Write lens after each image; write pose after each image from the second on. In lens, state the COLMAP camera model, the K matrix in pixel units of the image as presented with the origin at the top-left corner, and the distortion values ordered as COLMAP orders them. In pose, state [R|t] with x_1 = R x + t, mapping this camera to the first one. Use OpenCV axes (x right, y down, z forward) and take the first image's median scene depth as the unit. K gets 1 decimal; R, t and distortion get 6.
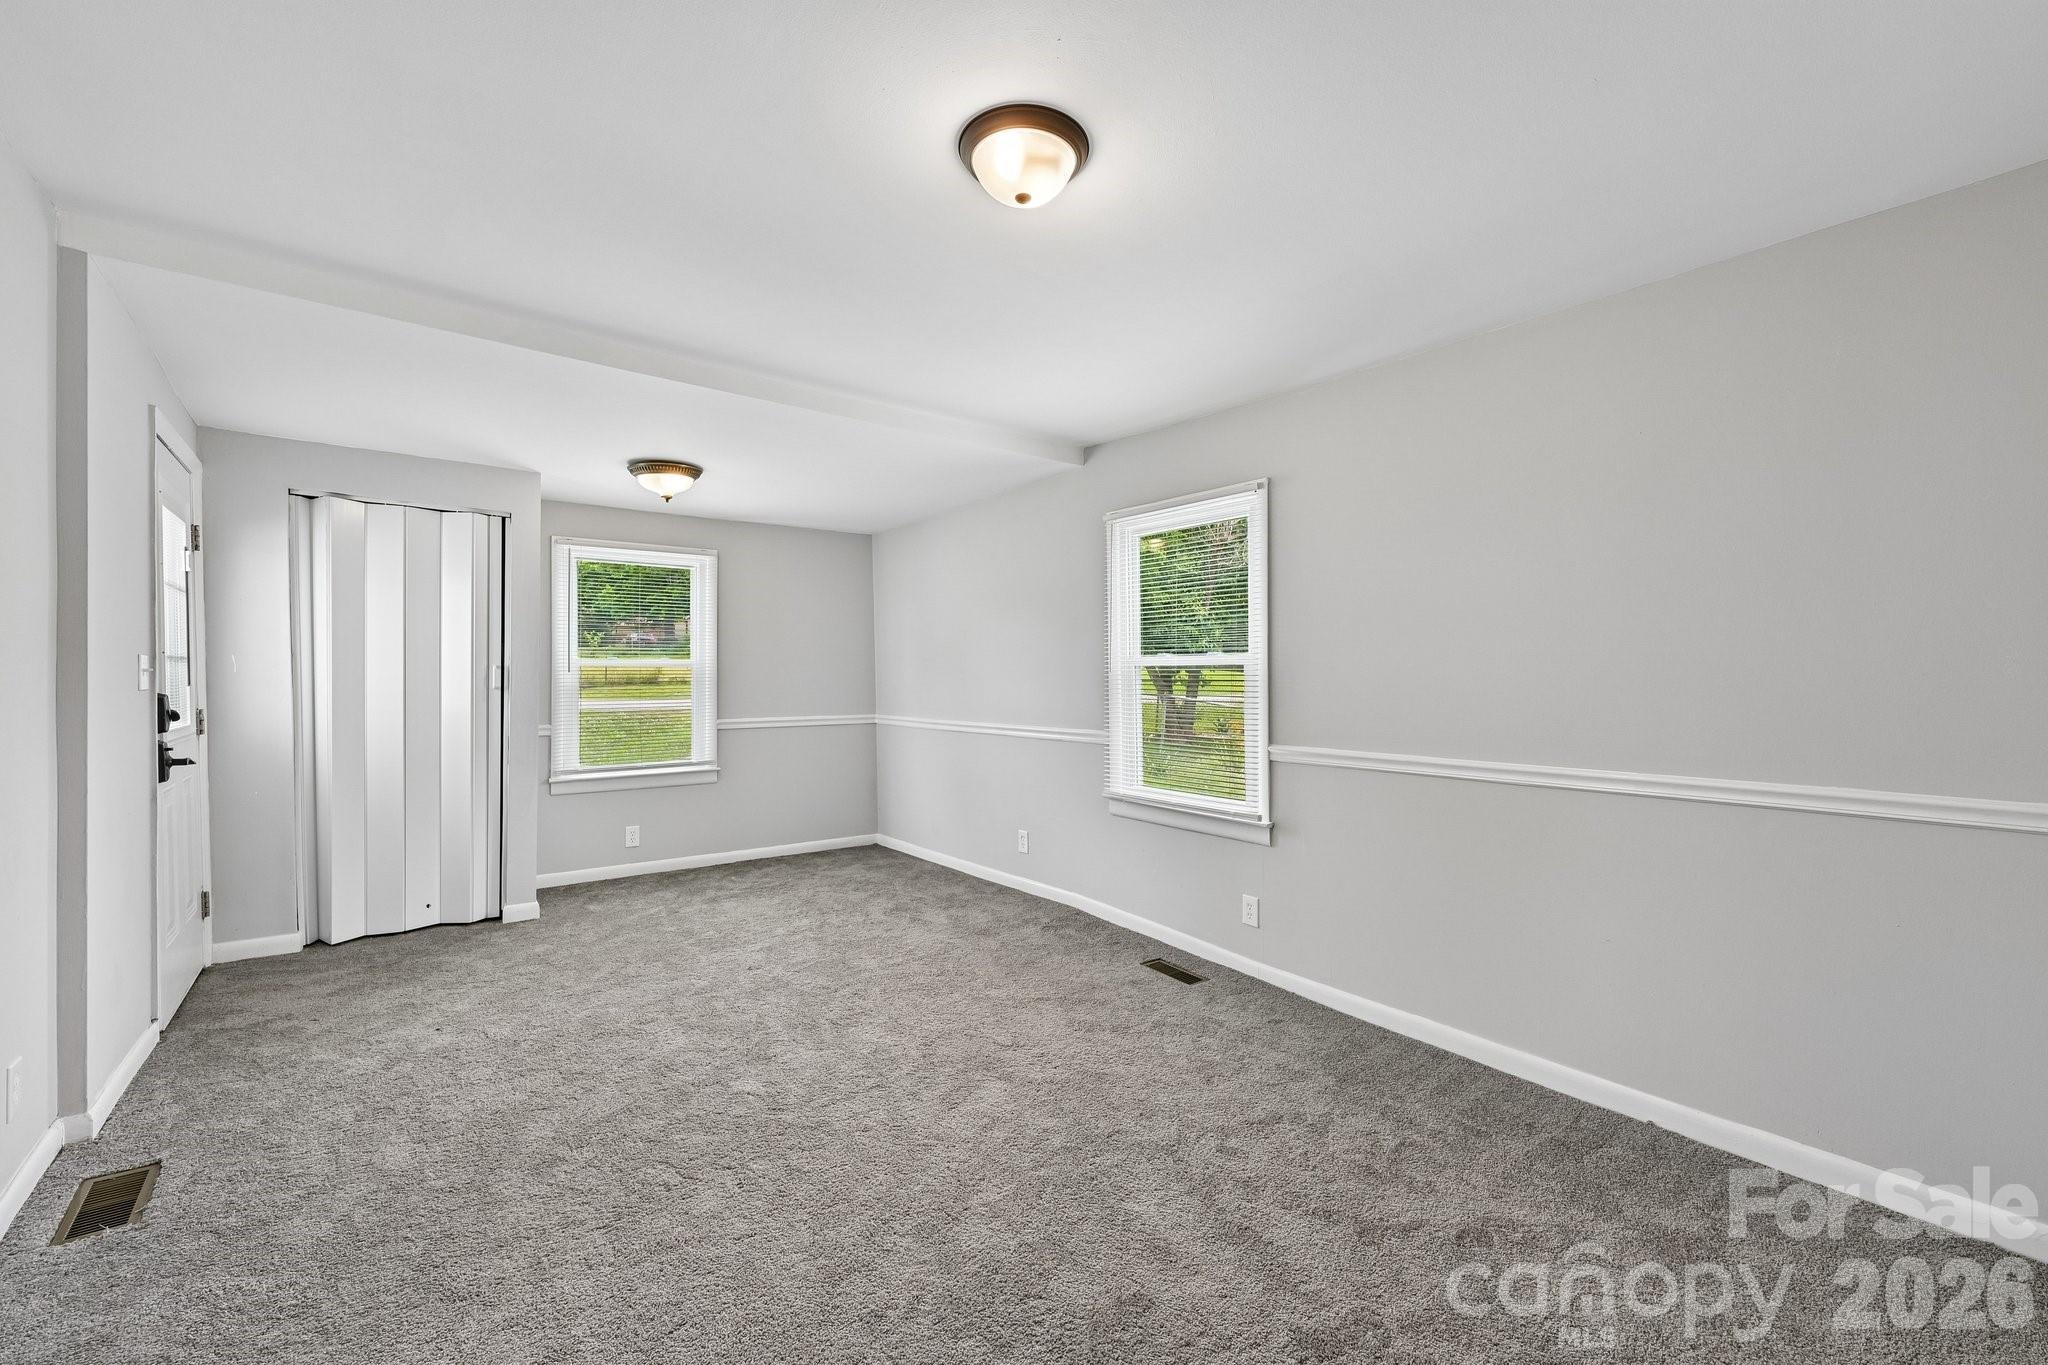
lens RADIAL K [[808.9, 0, 1017.2], [0, 808.9, 685.3], [0, 0, 1]] dist [-0.000206, -0.000001]
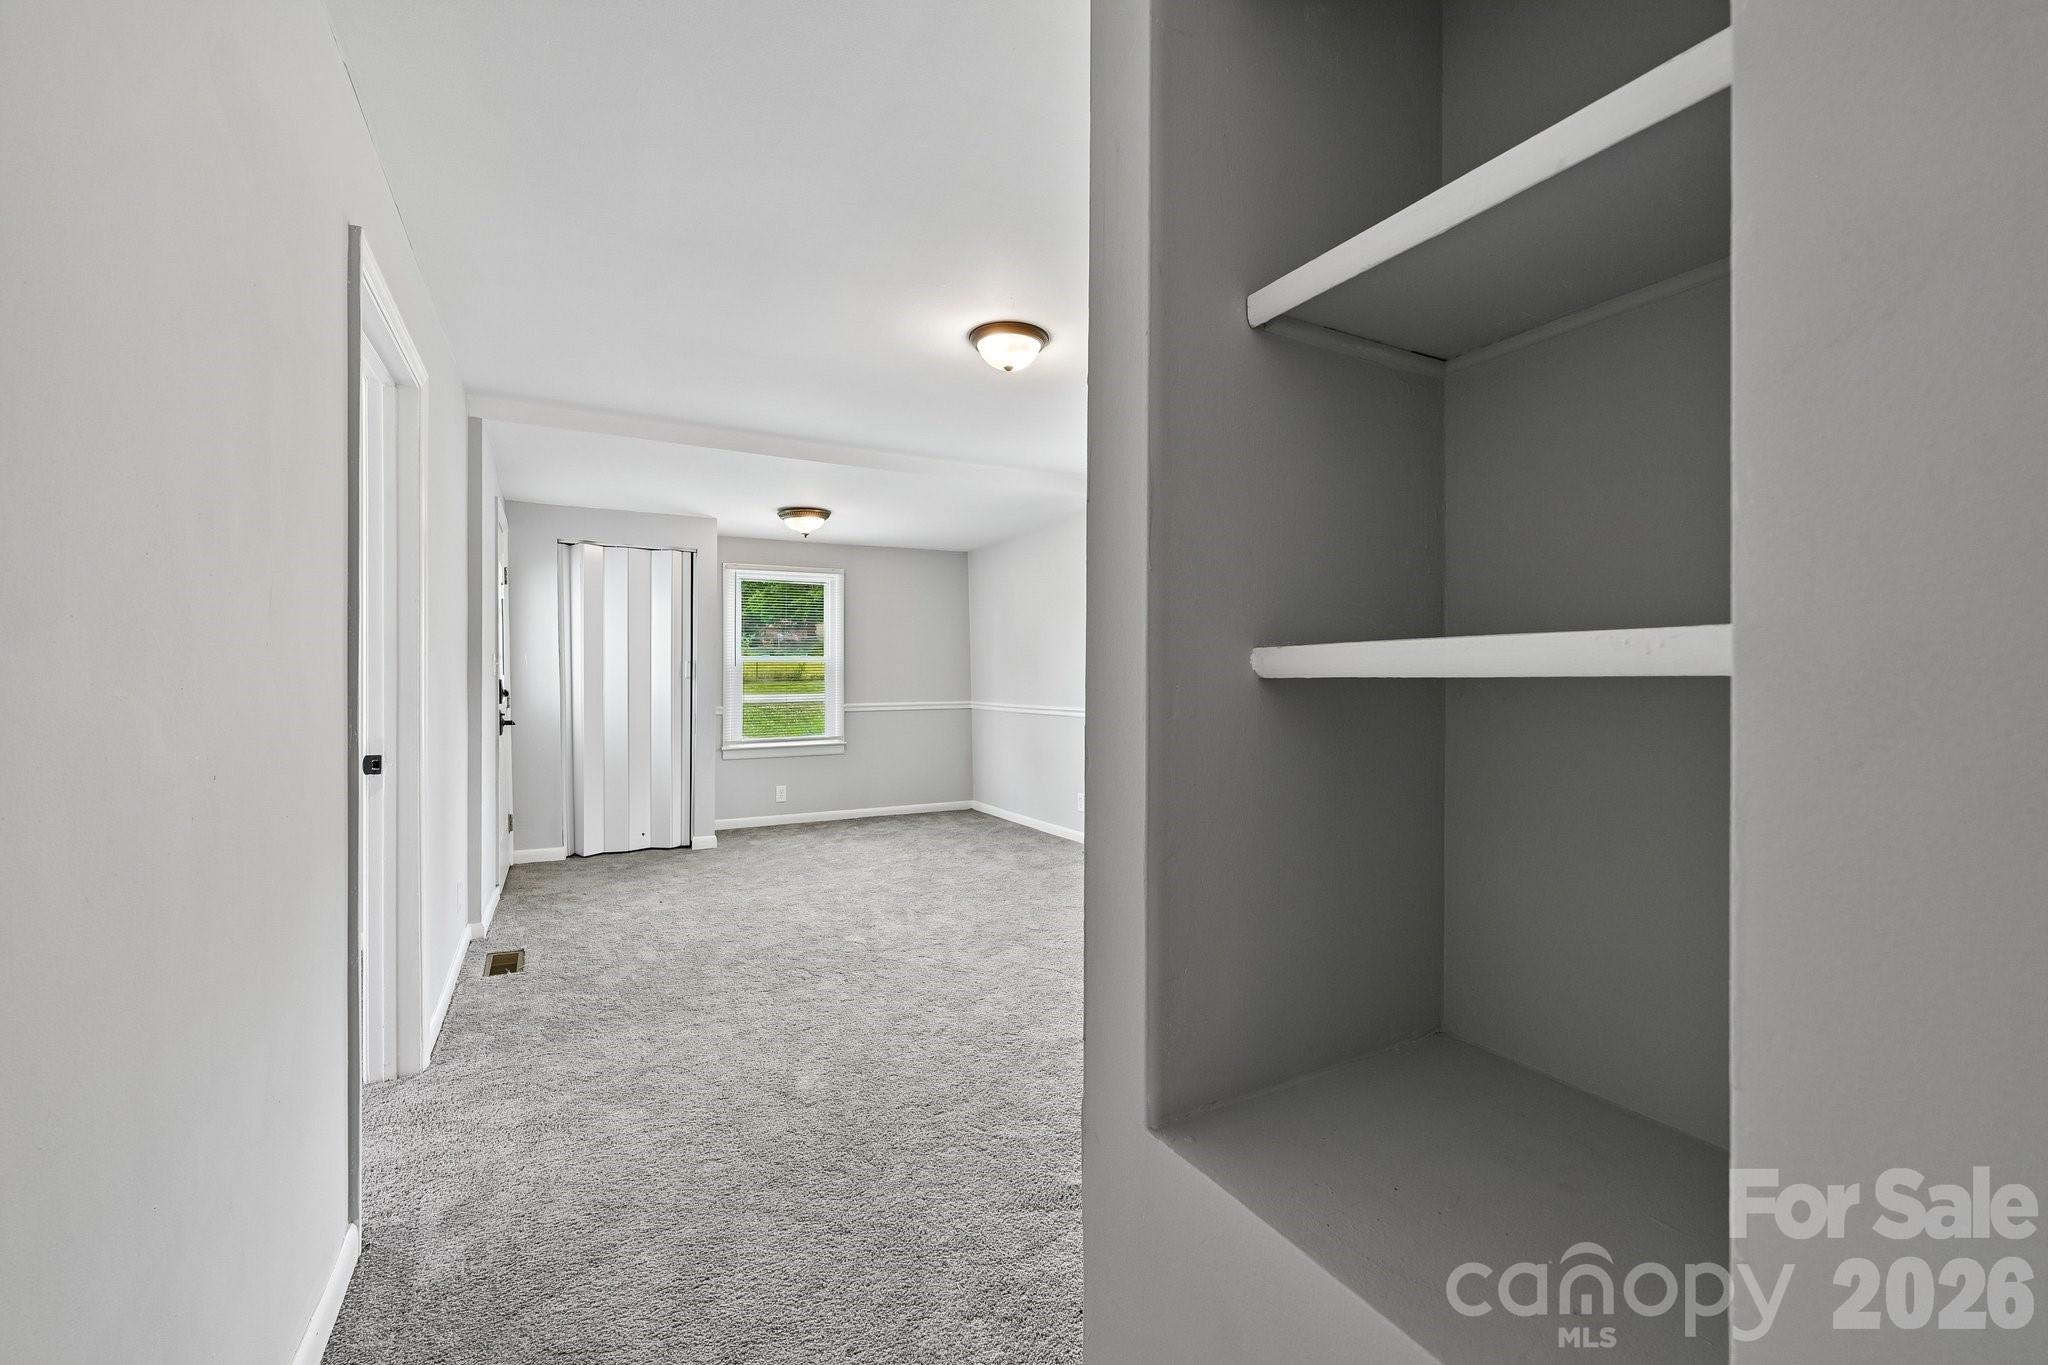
lens RADIAL K [[808.9, 0, 1017.2], [0, 808.9, 685.3], [0, 0, 1]] dist [-0.000206, -0.000001]
pose [[0.987578, -0.000493, -0.157127, 0.134710], [0.001001, 0.999995, 0.003156, 0.014233], [0.157125, -0.003274, 0.987573, -0.292125]]
